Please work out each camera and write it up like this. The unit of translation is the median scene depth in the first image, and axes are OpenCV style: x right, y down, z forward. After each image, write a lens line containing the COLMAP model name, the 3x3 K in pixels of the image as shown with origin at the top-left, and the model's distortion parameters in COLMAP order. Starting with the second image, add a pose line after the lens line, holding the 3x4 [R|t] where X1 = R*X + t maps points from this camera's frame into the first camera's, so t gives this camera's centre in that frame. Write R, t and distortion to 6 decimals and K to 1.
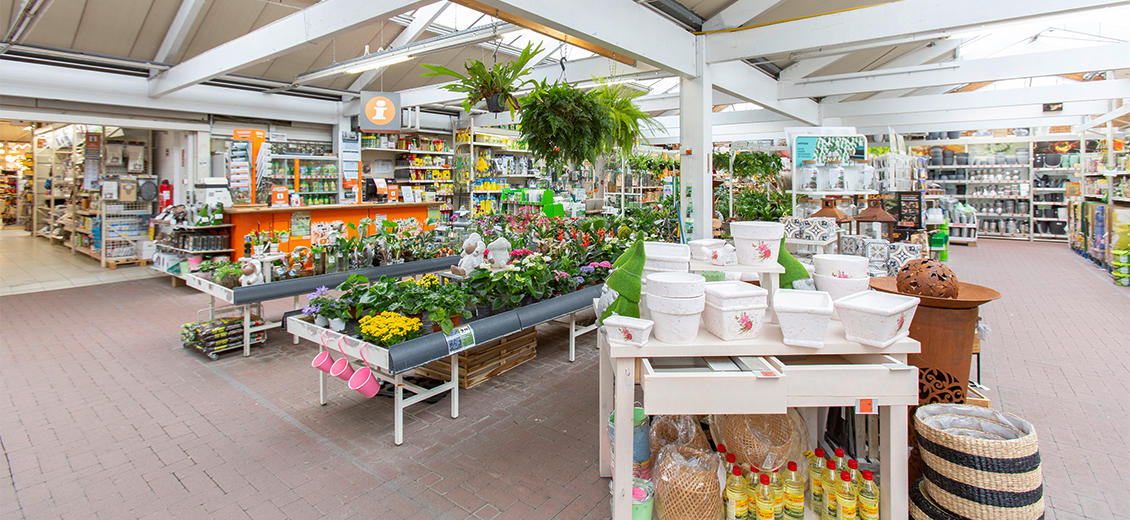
lens RADIAL K [[508.6, 0, 561.4], [0, 508.6, 170.7], [0, 0, 1]] dist [-0.002521, 0.000267]
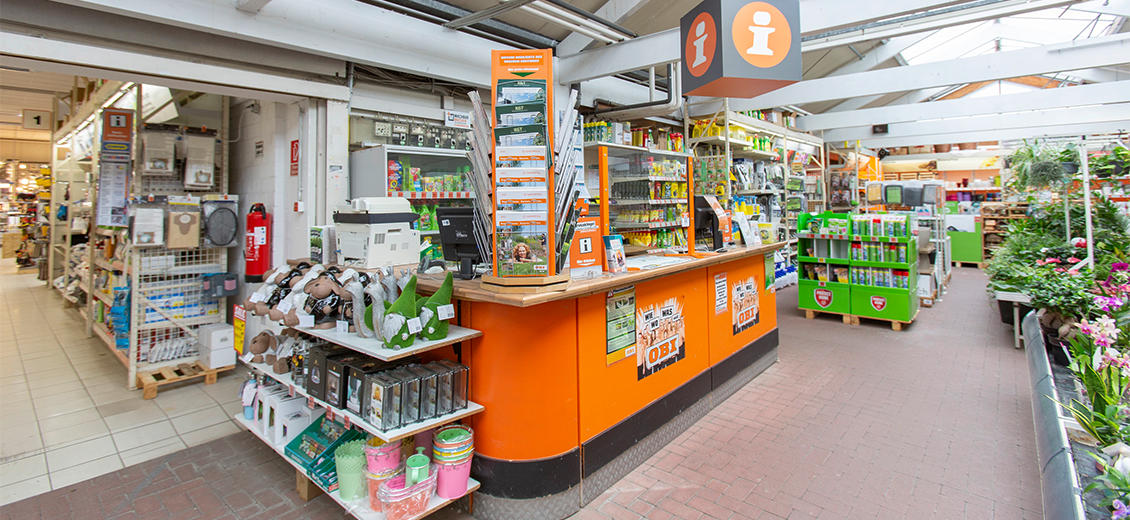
lens RADIAL K [[508.6, 0, 561.4], [0, 508.6, 170.7], [0, 0, 1]] dist [-0.002521, 0.000267]
pose [[0.998116, -0.013913, -0.059756, -0.426167], [0.011552, 0.999146, -0.039668, 0.008358], [0.060256, 0.038902, 0.997425, 0.492045]]
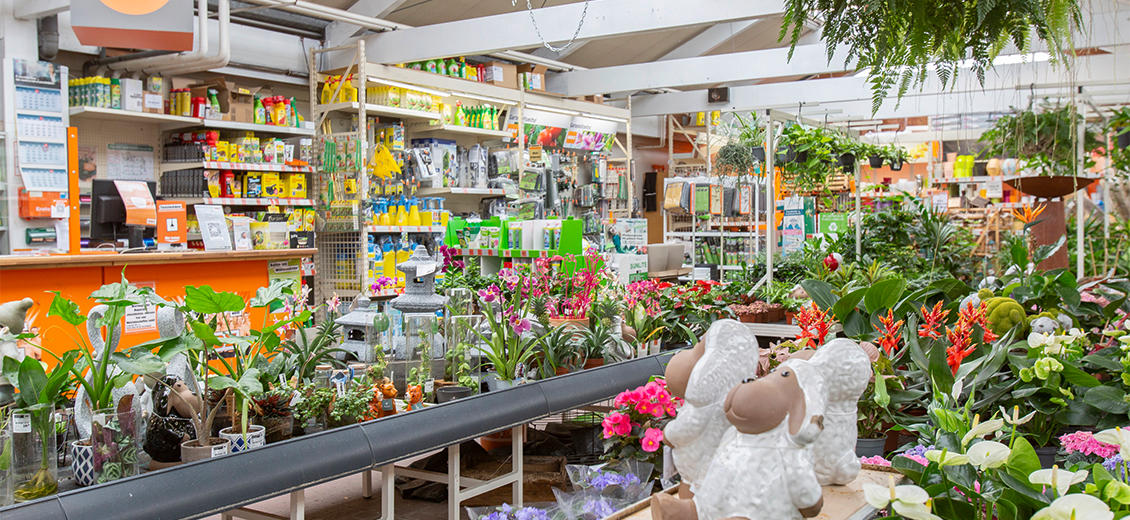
lens RADIAL K [[1014.1, 0, 565.0], [0, 1014.1, 260.0], [0, 0, 1]] dist [0.015441, 0.000782]
pose [[0.996305, -0.013375, 0.084842, -0.111839], [0.008908, 0.998565, 0.052814, 0.031844], [-0.085427, -0.051863, 0.994994, 0.256498]]
